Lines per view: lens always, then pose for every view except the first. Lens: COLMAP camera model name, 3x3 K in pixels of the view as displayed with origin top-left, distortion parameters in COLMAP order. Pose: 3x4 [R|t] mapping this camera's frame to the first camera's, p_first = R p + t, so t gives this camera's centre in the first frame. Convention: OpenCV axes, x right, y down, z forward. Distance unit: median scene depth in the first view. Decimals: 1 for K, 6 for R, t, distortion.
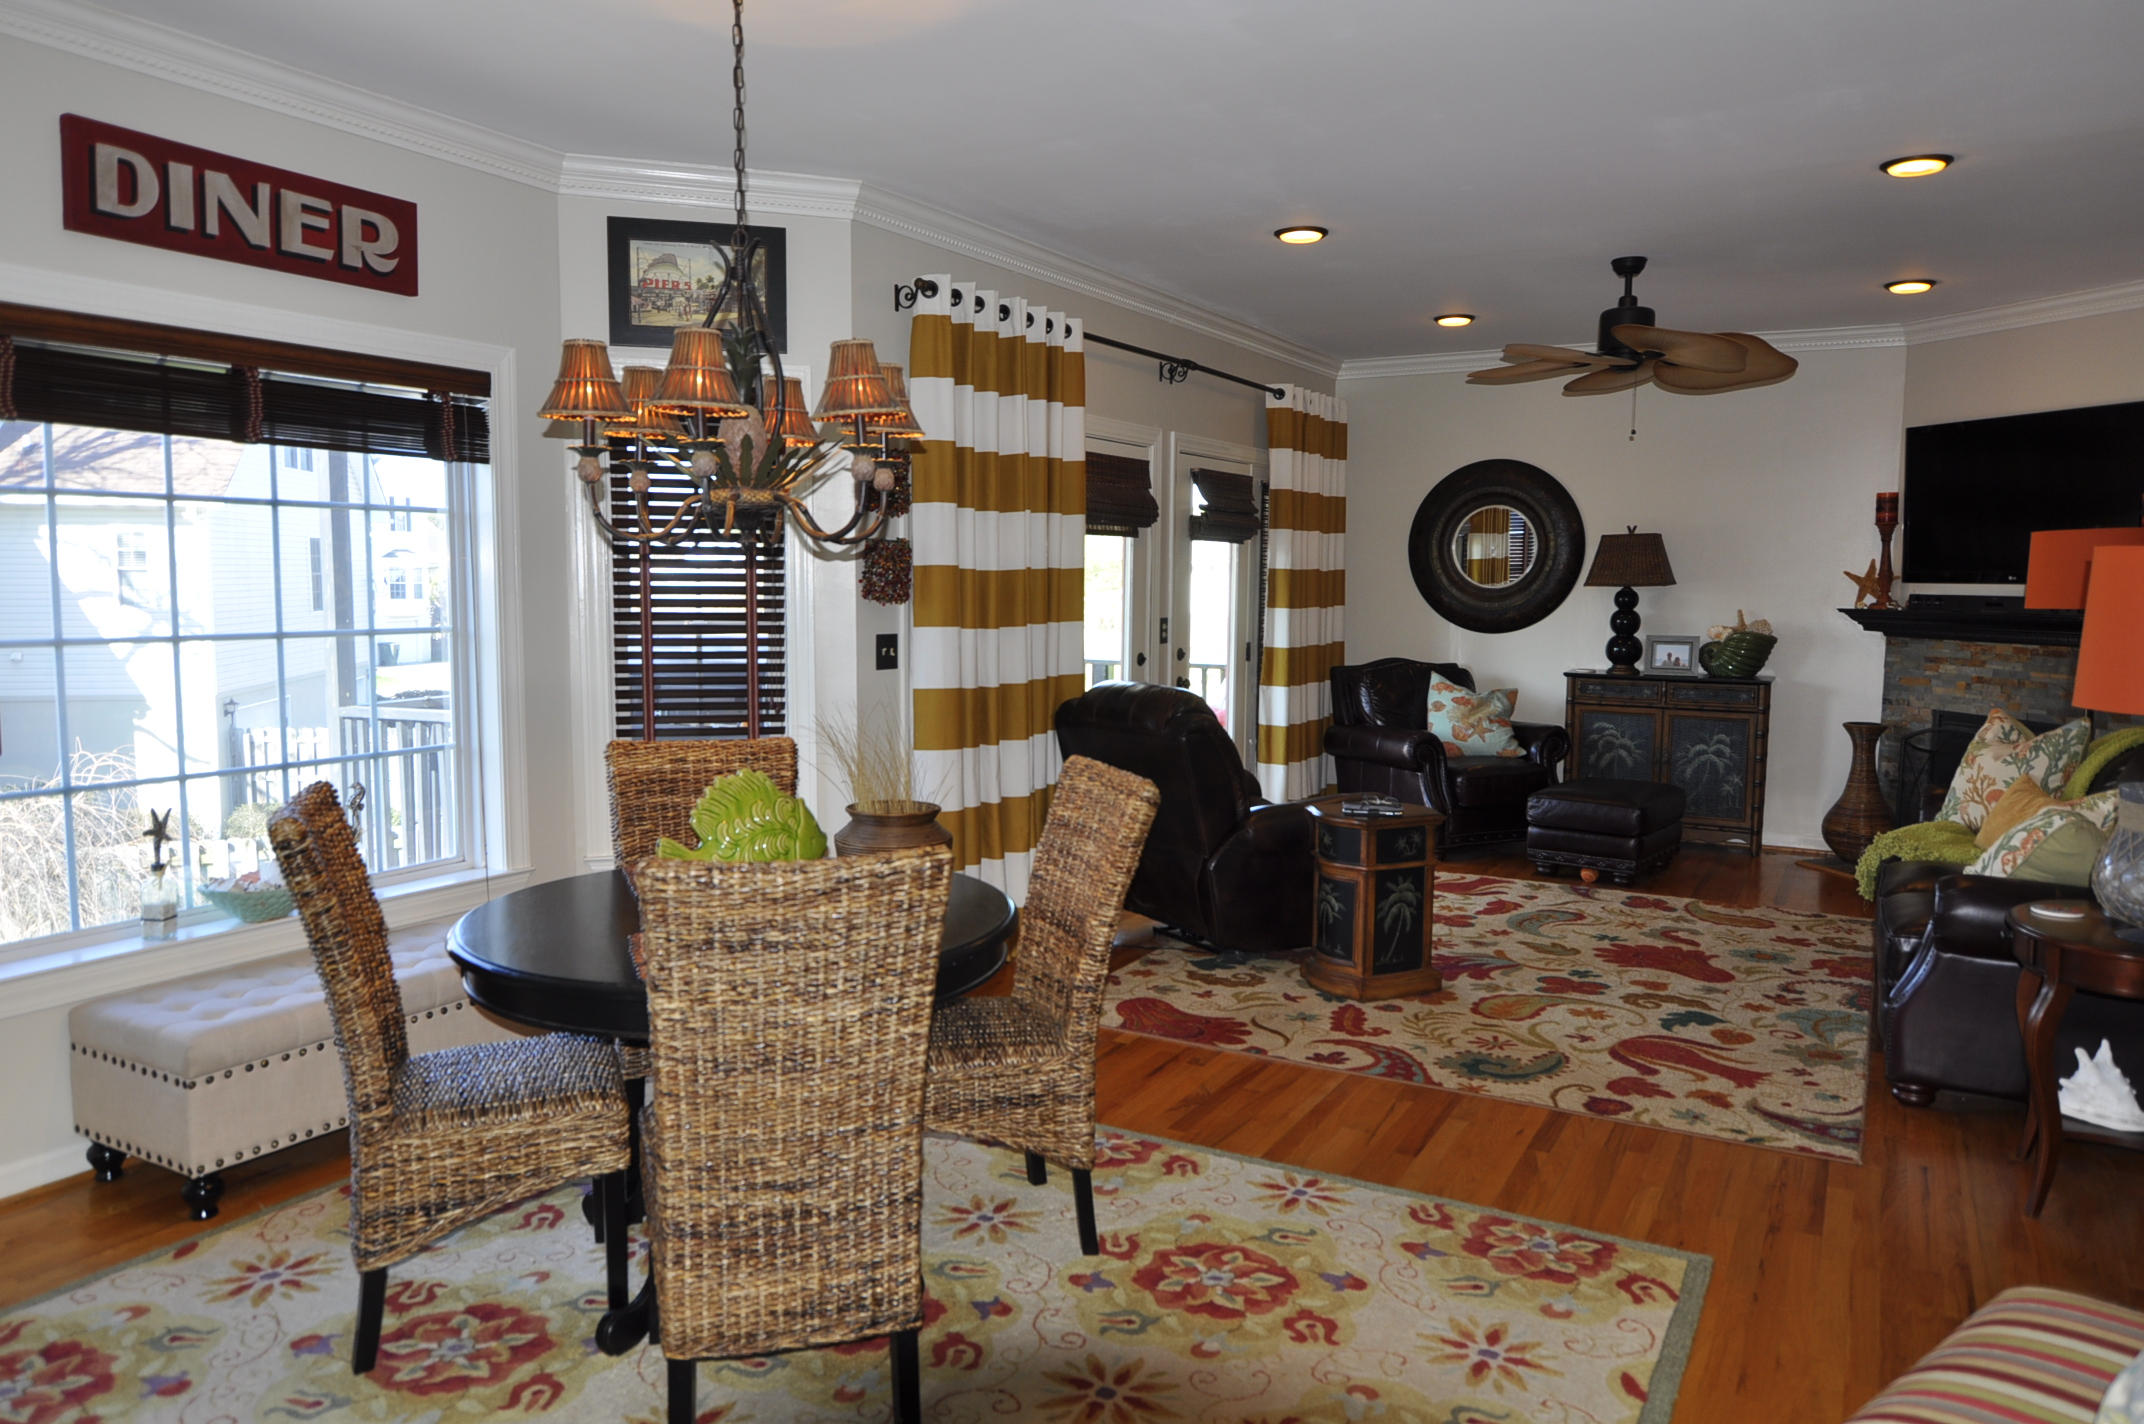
lens RADIAL K [[1449.5, 0, 1064.5], [0, 1449.5, 716.8], [0, 0, 1]] dist [0.009549, -0.029245]
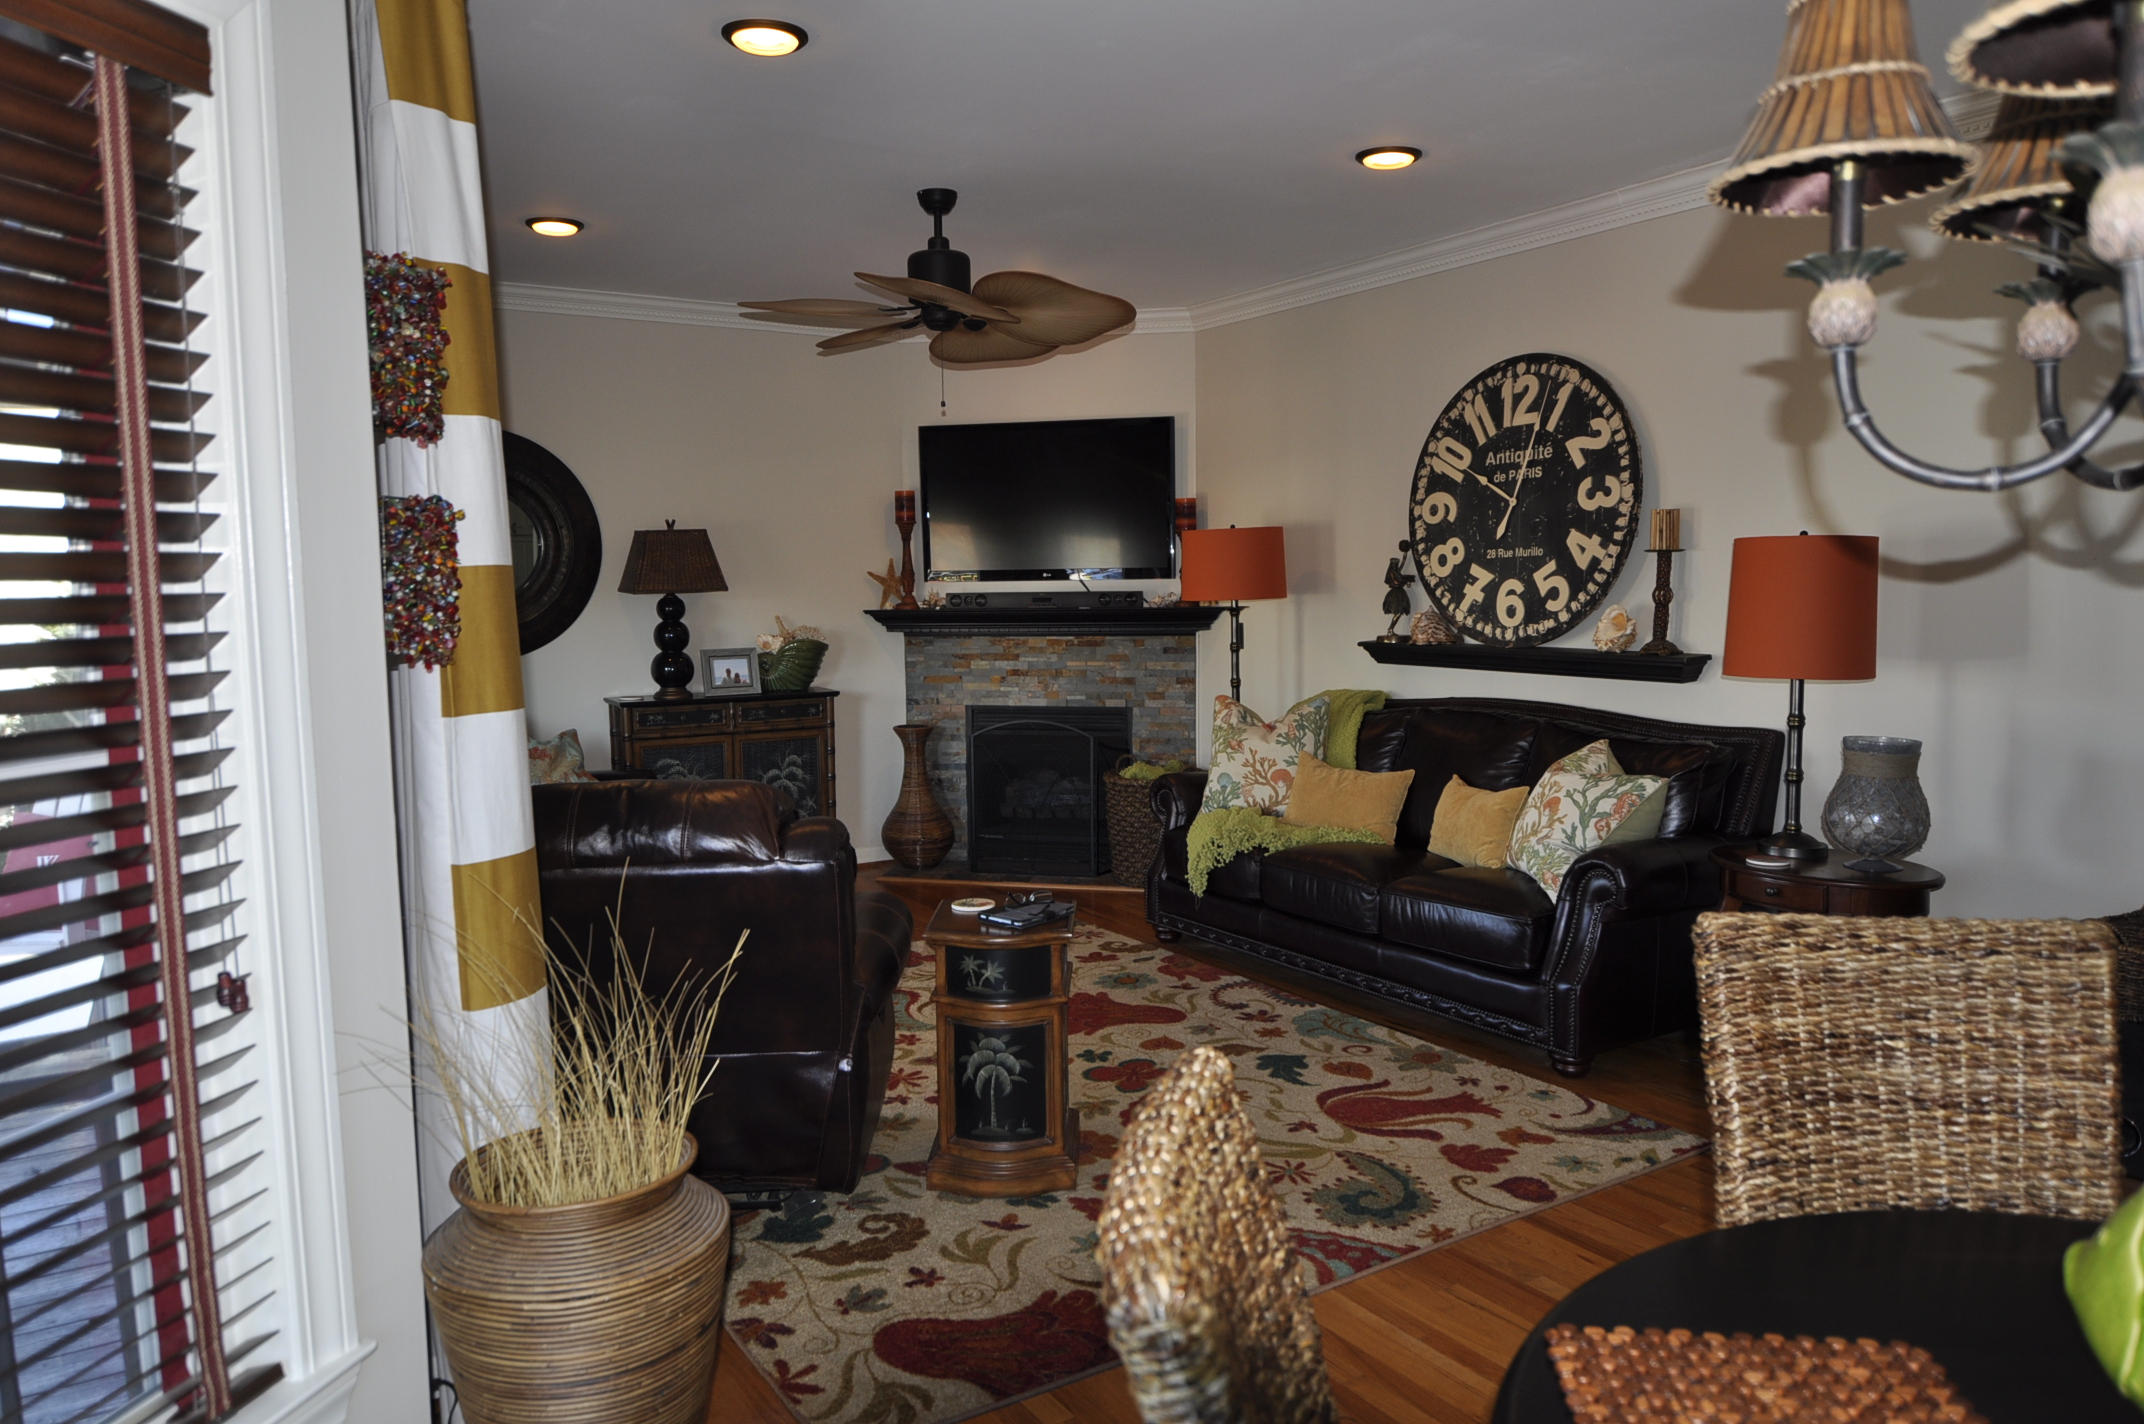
lens RADIAL K [[1449.5, 0, 1064.5], [0, 1449.5, 716.8], [0, 0, 1]] dist [0.009549, -0.029245]
pose [[0.472820, -0.097732, 0.875722, -0.341278], [0.103457, 0.993113, 0.054975, -0.059450], [-0.875065, 0.064607, 0.479675, 0.581485]]
